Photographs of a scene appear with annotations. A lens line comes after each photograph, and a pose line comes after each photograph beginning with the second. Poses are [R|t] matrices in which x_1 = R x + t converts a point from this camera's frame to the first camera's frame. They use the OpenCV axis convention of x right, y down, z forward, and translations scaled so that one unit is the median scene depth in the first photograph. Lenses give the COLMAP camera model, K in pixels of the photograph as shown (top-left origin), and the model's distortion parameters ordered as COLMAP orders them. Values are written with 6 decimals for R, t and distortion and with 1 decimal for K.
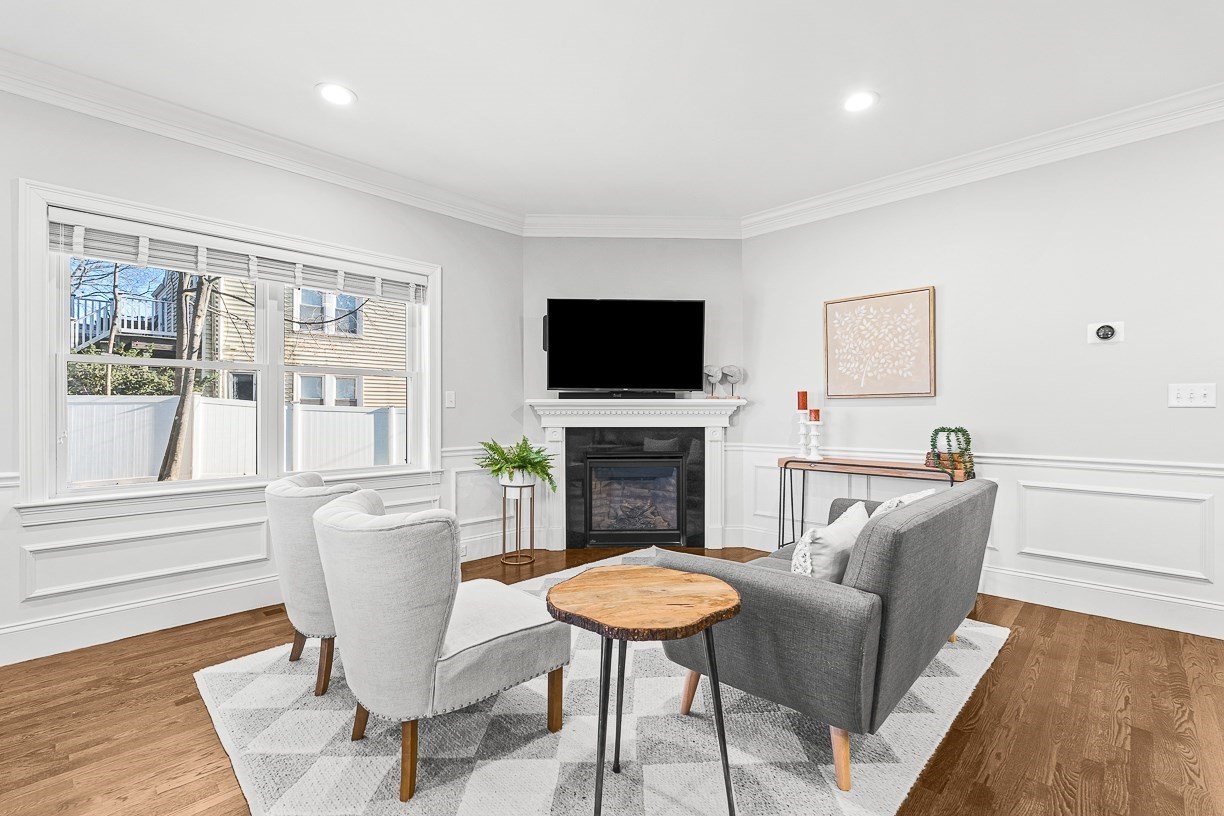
lens RADIAL K [[546.8, 0, 612.0], [0, 546.8, 408.0], [0, 0, 1]] dist [0.000011, 0.000096]
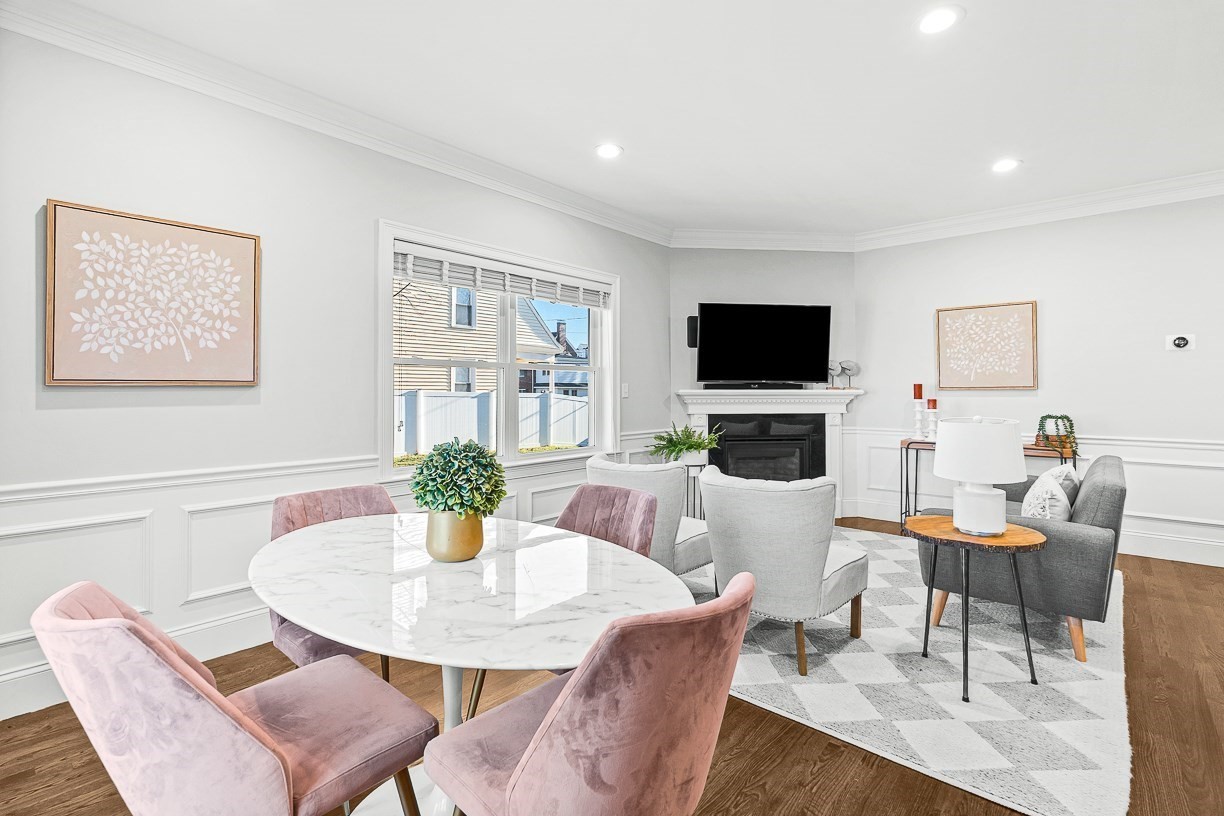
lens RADIAL K [[563.7, 0, 622.4], [0, 563.7, 382.0], [0, 0, 1]] dist [-0.001636, -0.000125]
pose [[0.998283, 0.001375, 0.058553, -0.370750], [-0.000712, 0.999936, -0.011333, -0.020302], [-0.058565, 0.011272, 0.998220, -0.190389]]
